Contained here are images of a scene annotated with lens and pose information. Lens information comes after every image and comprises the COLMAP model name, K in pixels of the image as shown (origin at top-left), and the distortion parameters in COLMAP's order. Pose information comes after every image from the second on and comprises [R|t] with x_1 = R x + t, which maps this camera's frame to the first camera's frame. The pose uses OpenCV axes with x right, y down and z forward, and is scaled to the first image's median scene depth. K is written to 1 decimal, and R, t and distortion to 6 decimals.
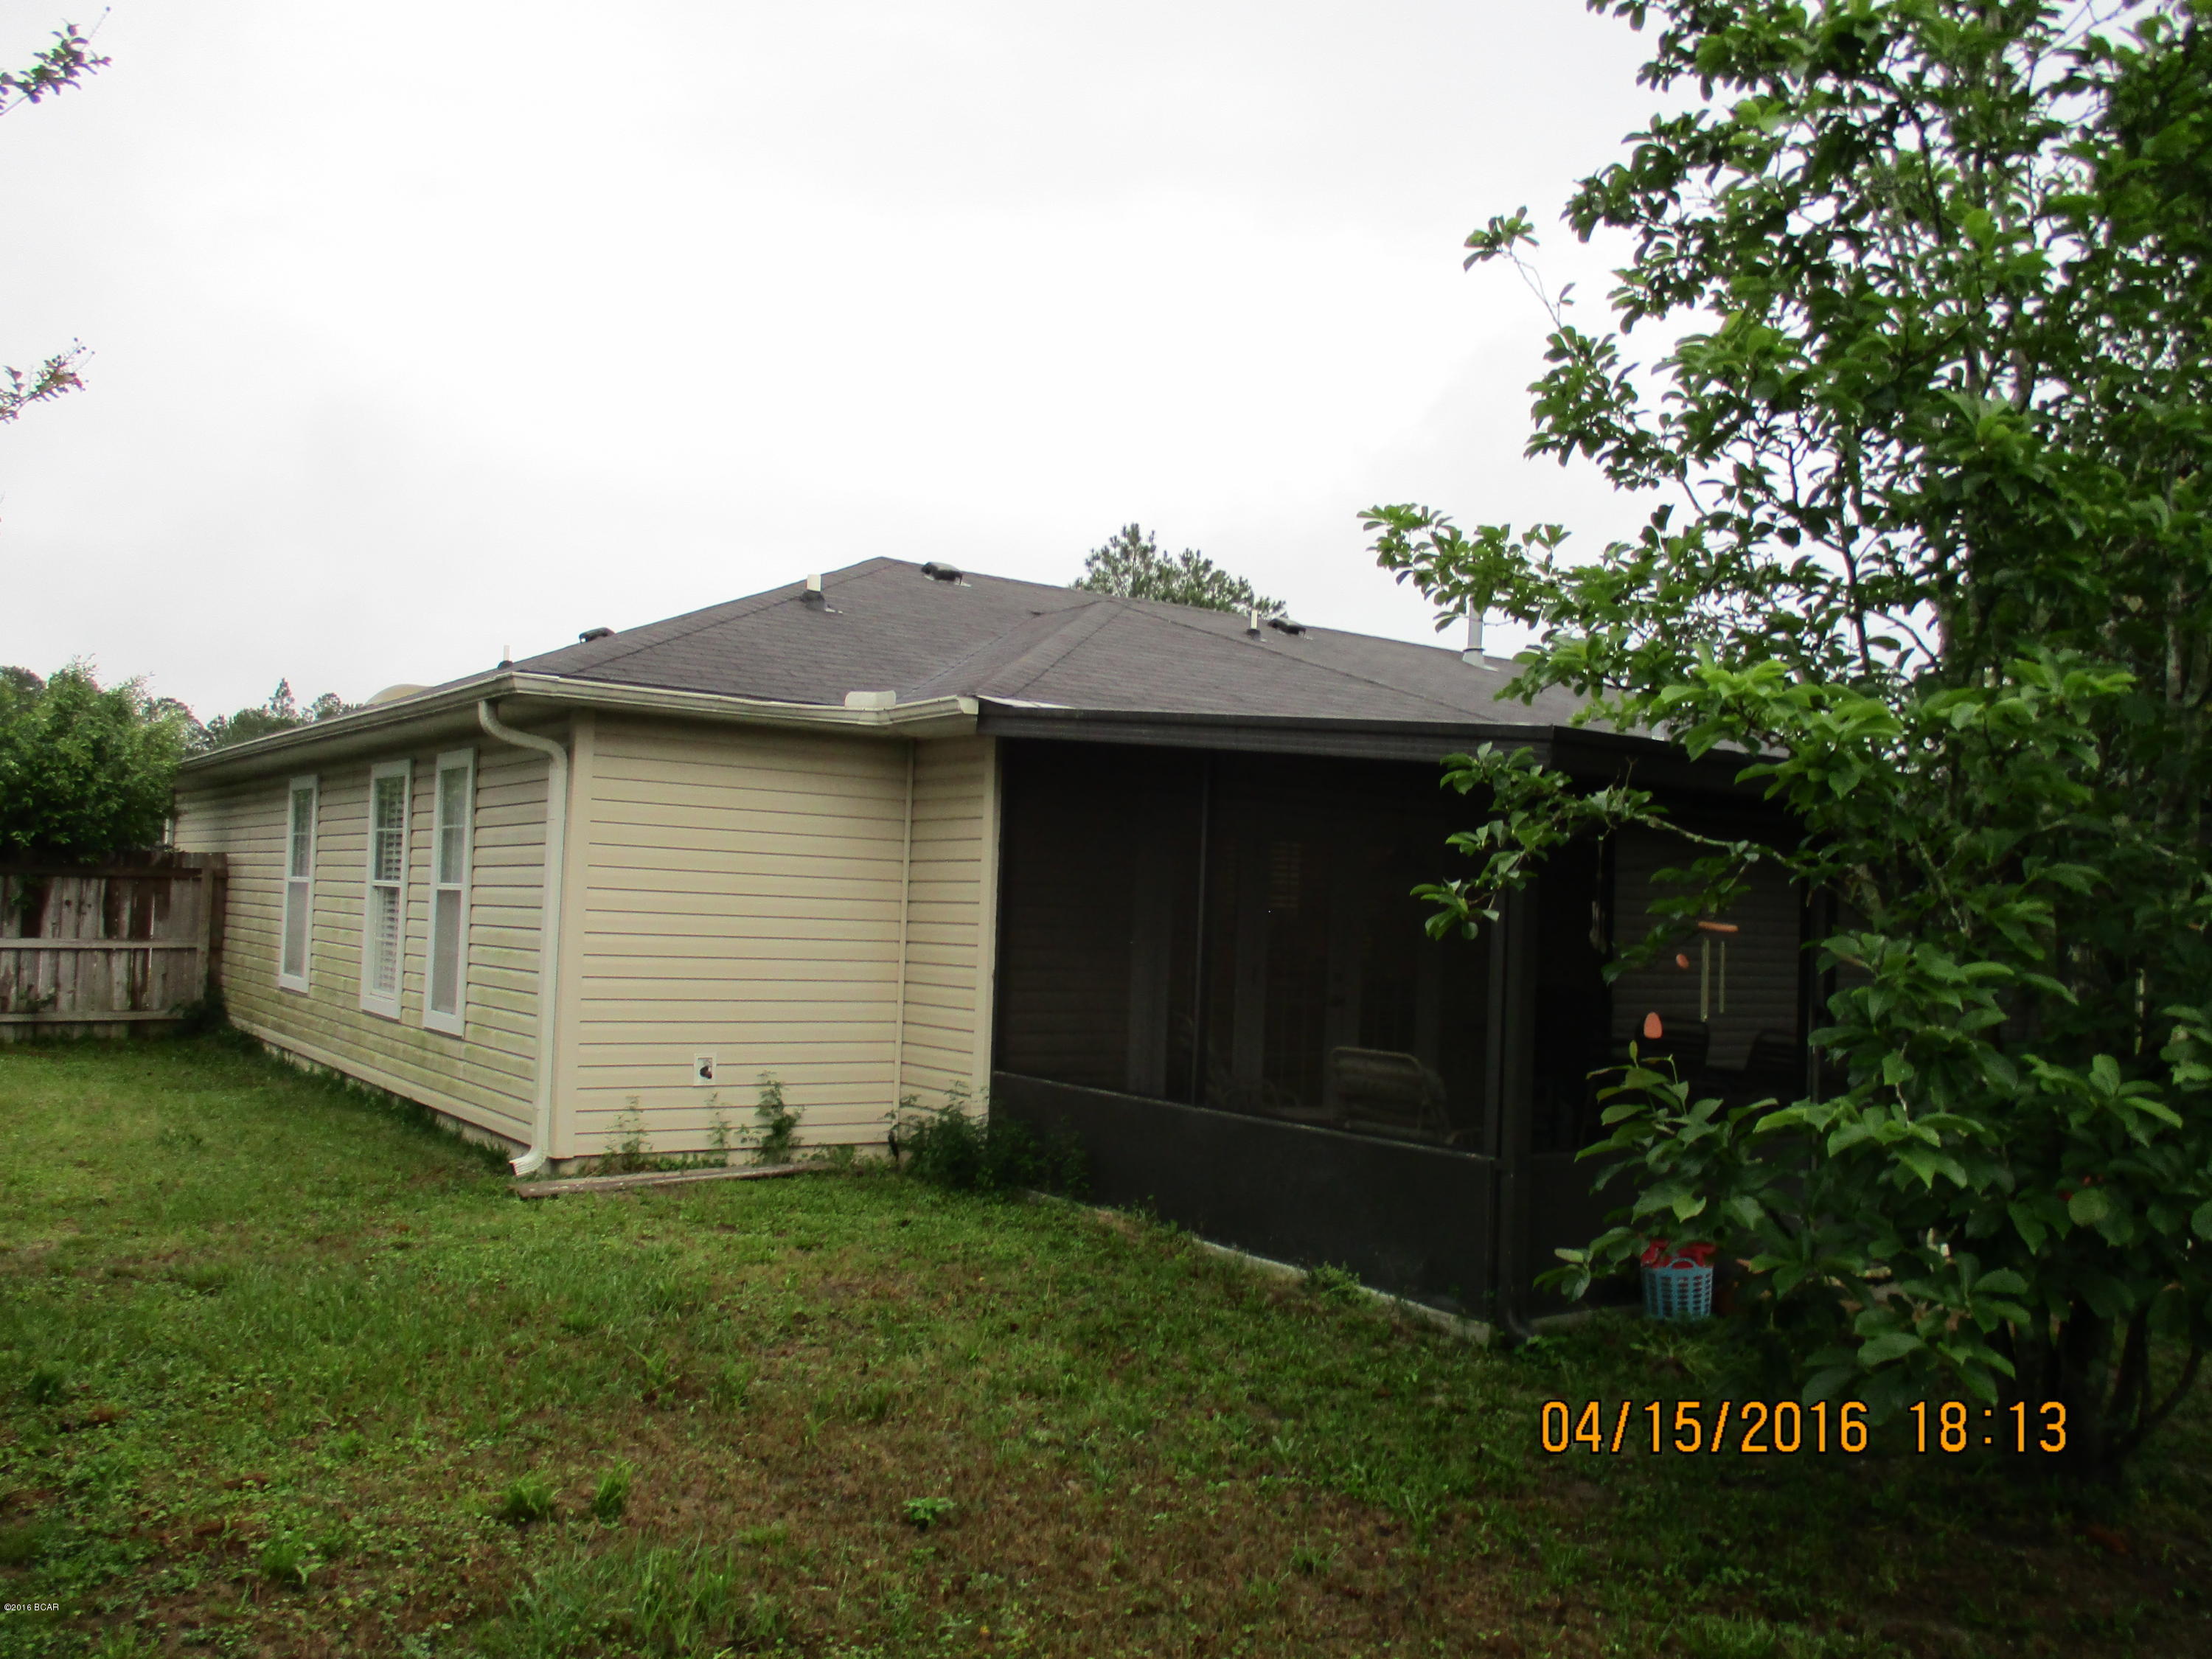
lens RADIAL K [[1830.5, 0, 1112.2], [0, 1830.5, 831.6], [0, 0, 1]] dist [-0.037814, 0.024650]
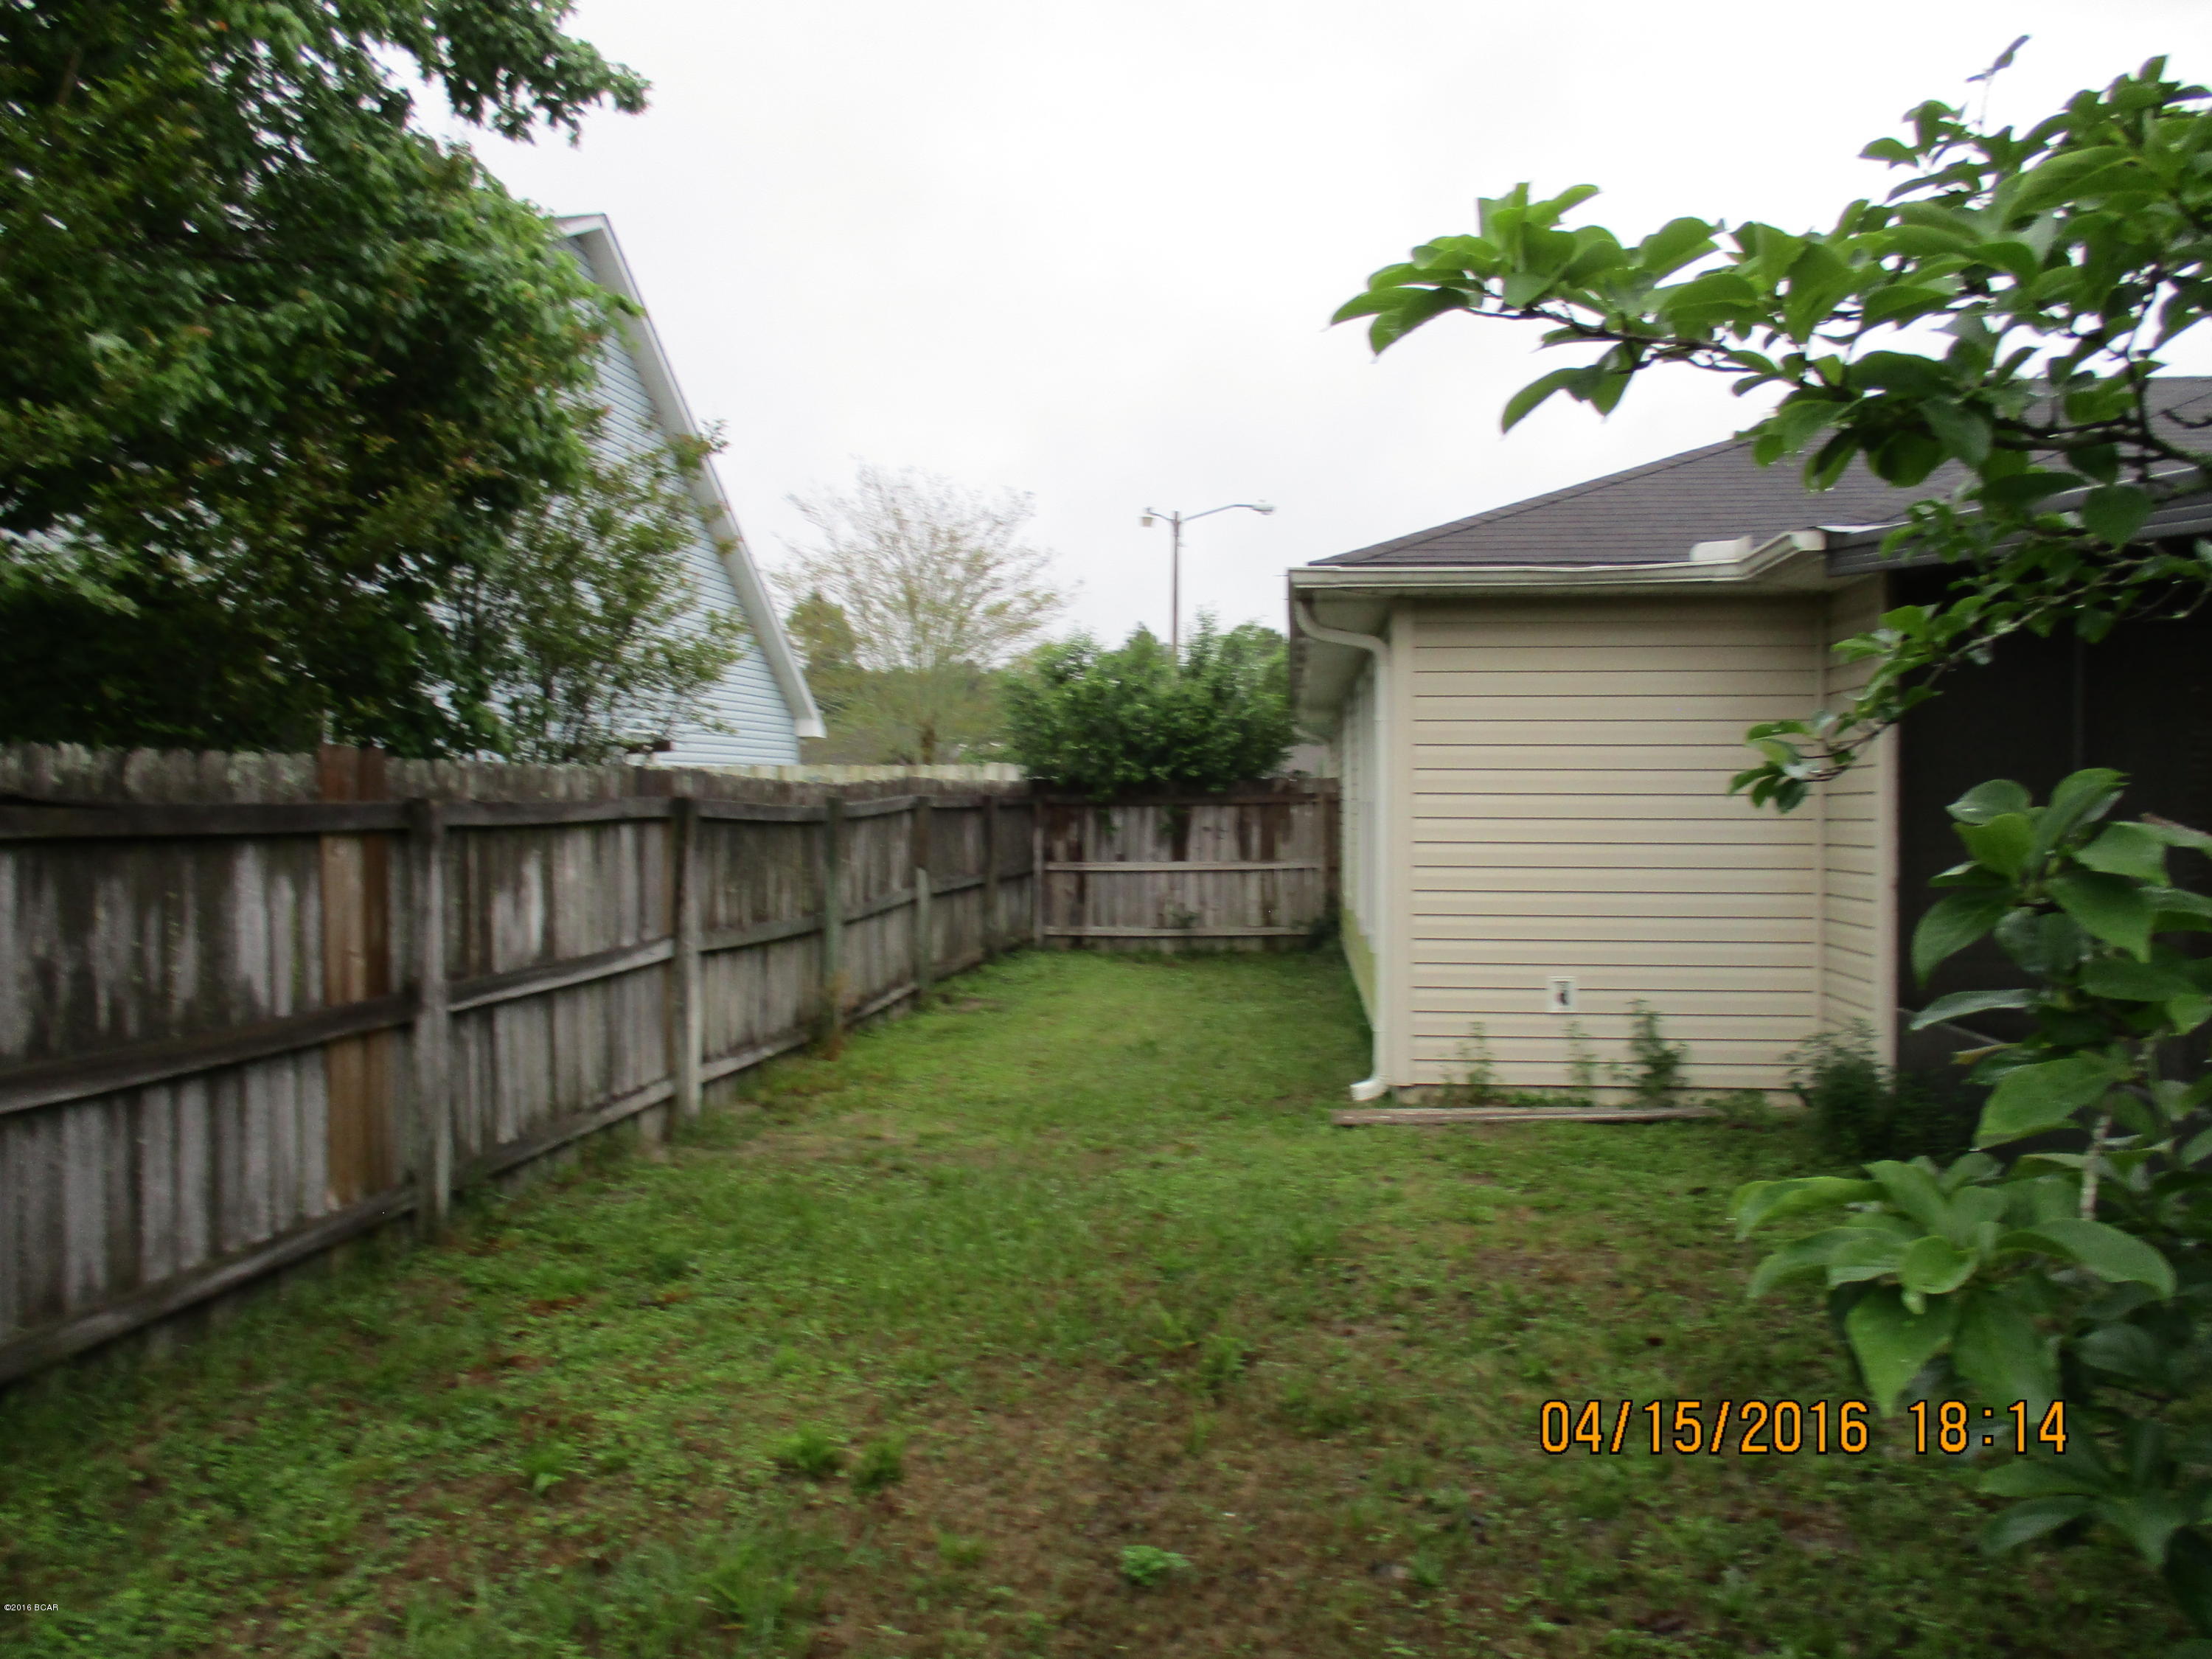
lens RADIAL K [[1830.5, 0, 1102.1], [0, 1830.5, 827.2], [0, 0, 1]] dist [-0.037814, 0.024650]
pose [[0.747404, -0.029750, -0.663703, 0.194162], [0.058083, 0.998098, 0.020669, 0.018430], [0.661826, -0.053998, 0.747711, 0.197548]]
